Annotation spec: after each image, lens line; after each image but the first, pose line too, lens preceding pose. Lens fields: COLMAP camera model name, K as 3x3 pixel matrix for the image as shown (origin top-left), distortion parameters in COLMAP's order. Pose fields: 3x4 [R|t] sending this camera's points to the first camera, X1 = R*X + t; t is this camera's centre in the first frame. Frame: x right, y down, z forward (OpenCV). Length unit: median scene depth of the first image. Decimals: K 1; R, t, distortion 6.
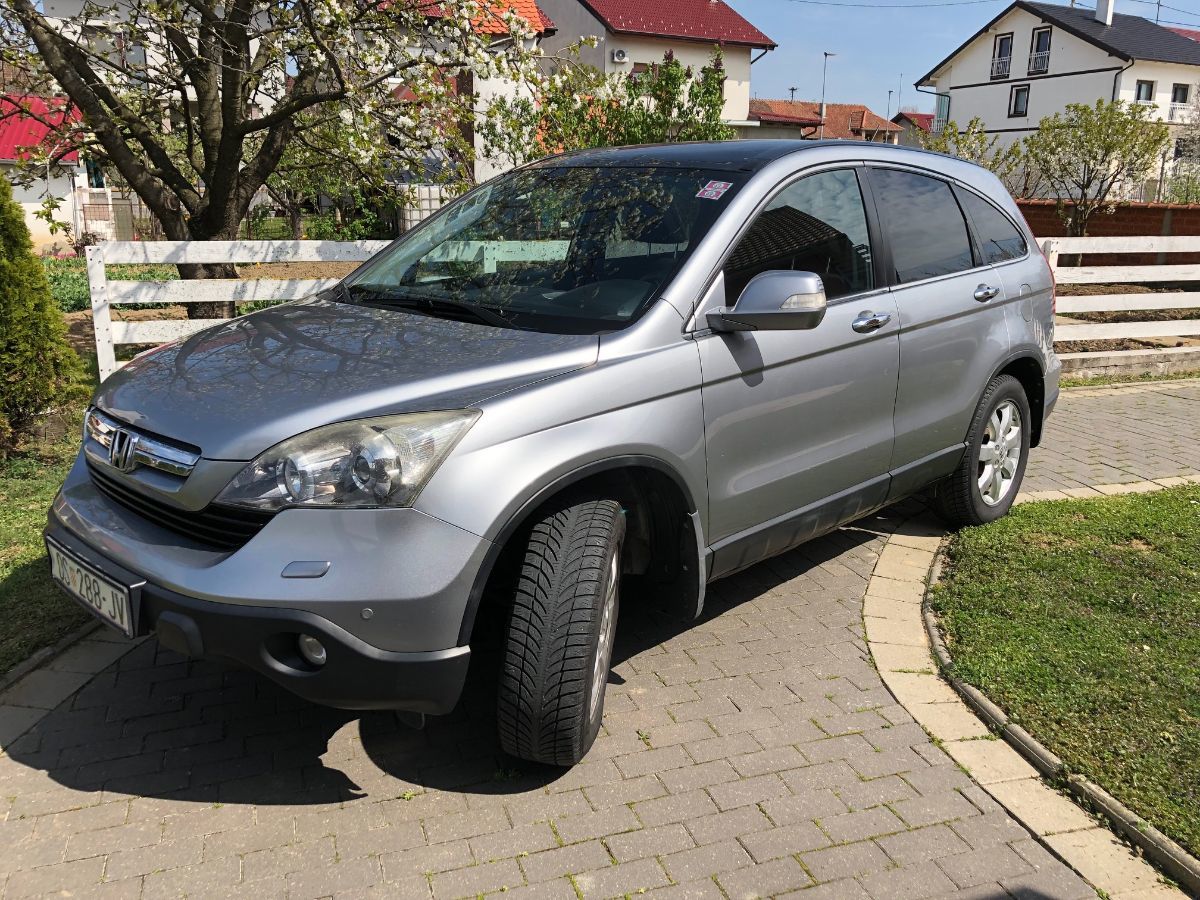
lens RADIAL K [[996.8, 0, 589.1], [0, 996.8, 451.5], [0, 0, 1]] dist [0.023208, -0.010591]
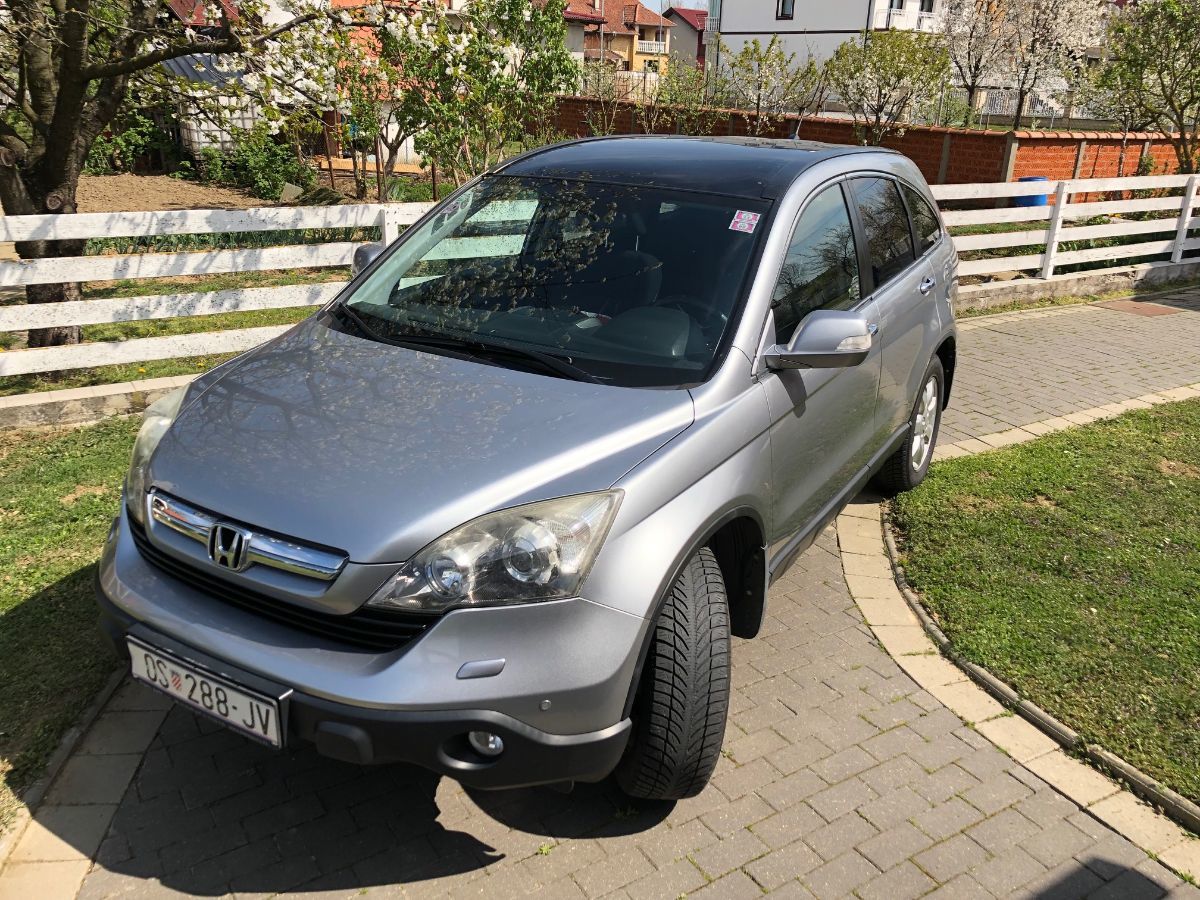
lens RADIAL K [[998.0, 0, 600.0], [0, 998.0, 450.0], [0, 0, 1]] dist [0.013986, 0.006183]
pose [[0.971671, -0.063856, 0.227546, -0.299398], [0.039977, 0.993341, 0.108049, -0.160752], [-0.232931, -0.095892, 0.967754, 0.015929]]
